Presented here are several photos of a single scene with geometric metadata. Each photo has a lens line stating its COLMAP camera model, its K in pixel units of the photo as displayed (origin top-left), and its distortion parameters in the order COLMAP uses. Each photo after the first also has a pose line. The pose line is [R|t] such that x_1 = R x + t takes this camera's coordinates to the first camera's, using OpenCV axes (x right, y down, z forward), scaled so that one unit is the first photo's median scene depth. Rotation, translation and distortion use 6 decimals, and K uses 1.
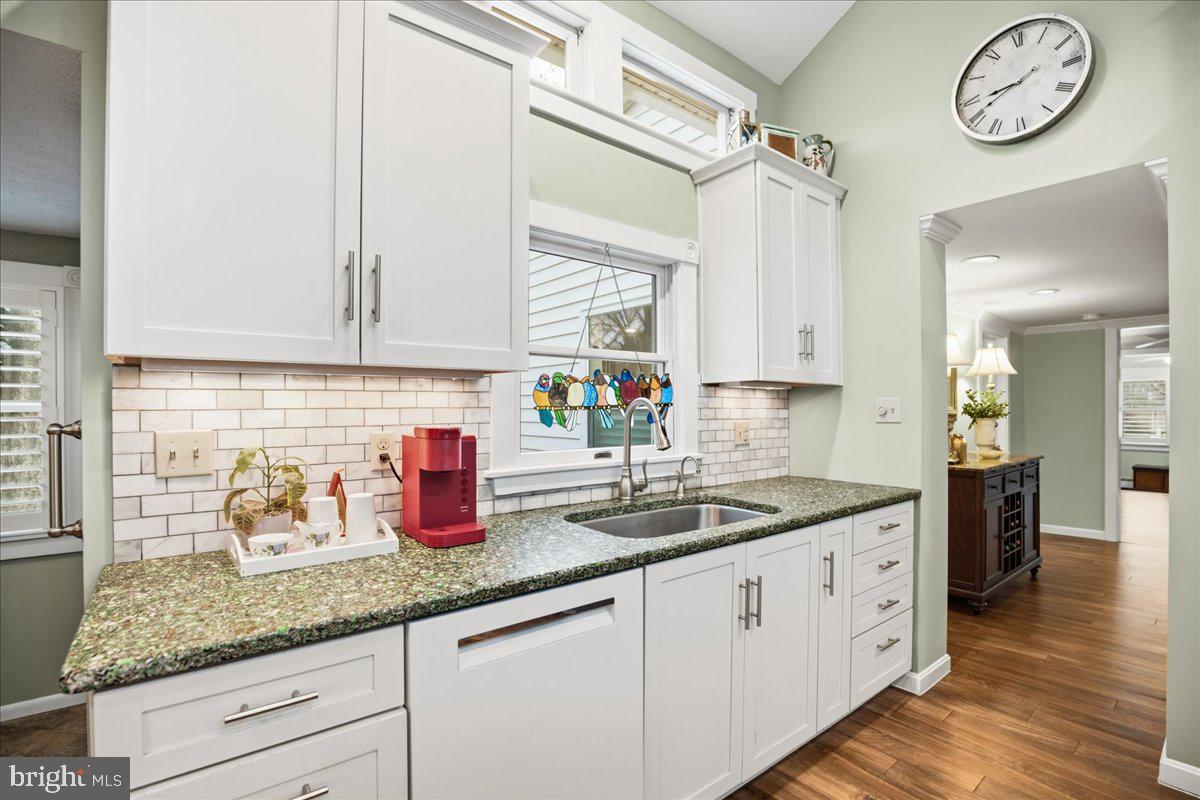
lens RADIAL K [[564.4, 0, 608.8], [0, 564.4, 400.7], [0, 0, 1]] dist [-0.036280, 0.007880]
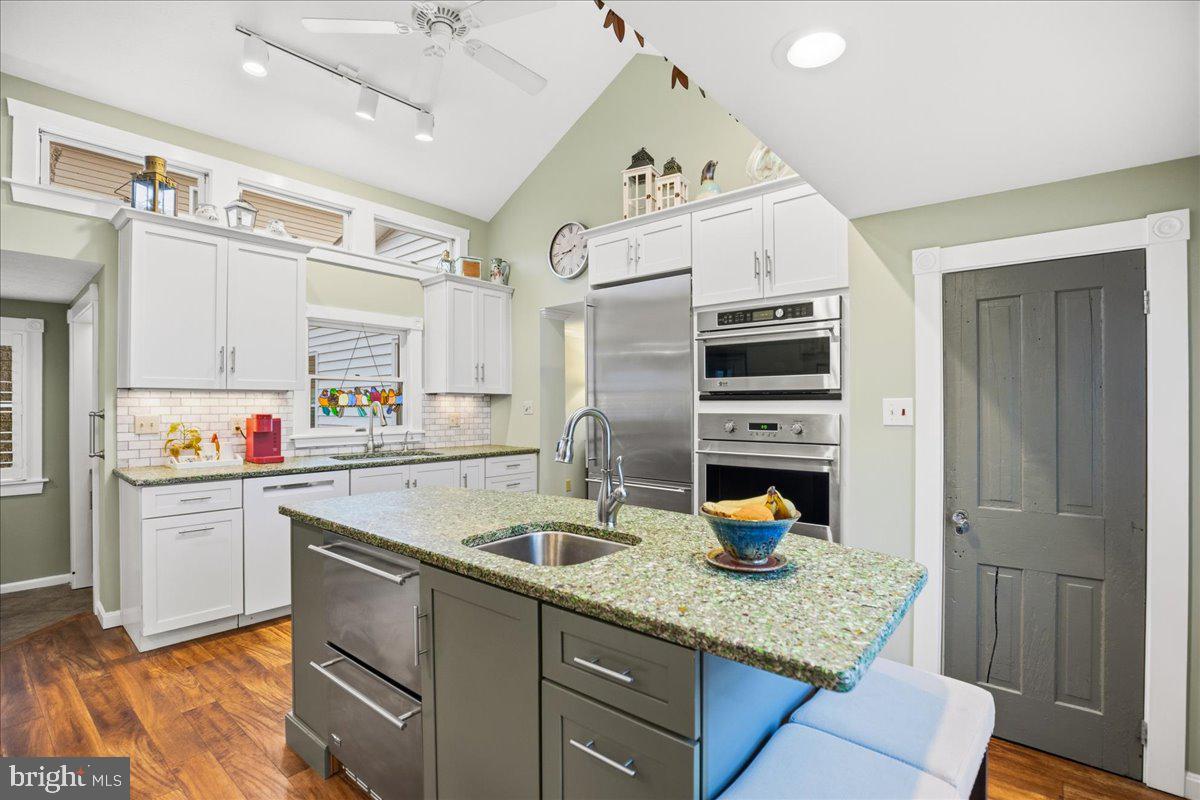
lens RADIAL K [[564.4, 0, 608.8], [0, 564.4, 400.7], [0, 0, 1]] dist [-0.036280, 0.007880]
pose [[0.982490, 0.005197, 0.186241, 0.612466], [-0.005811, 0.999979, 0.002748, -0.021621], [-0.186223, -0.003782, 0.982500, -1.391998]]
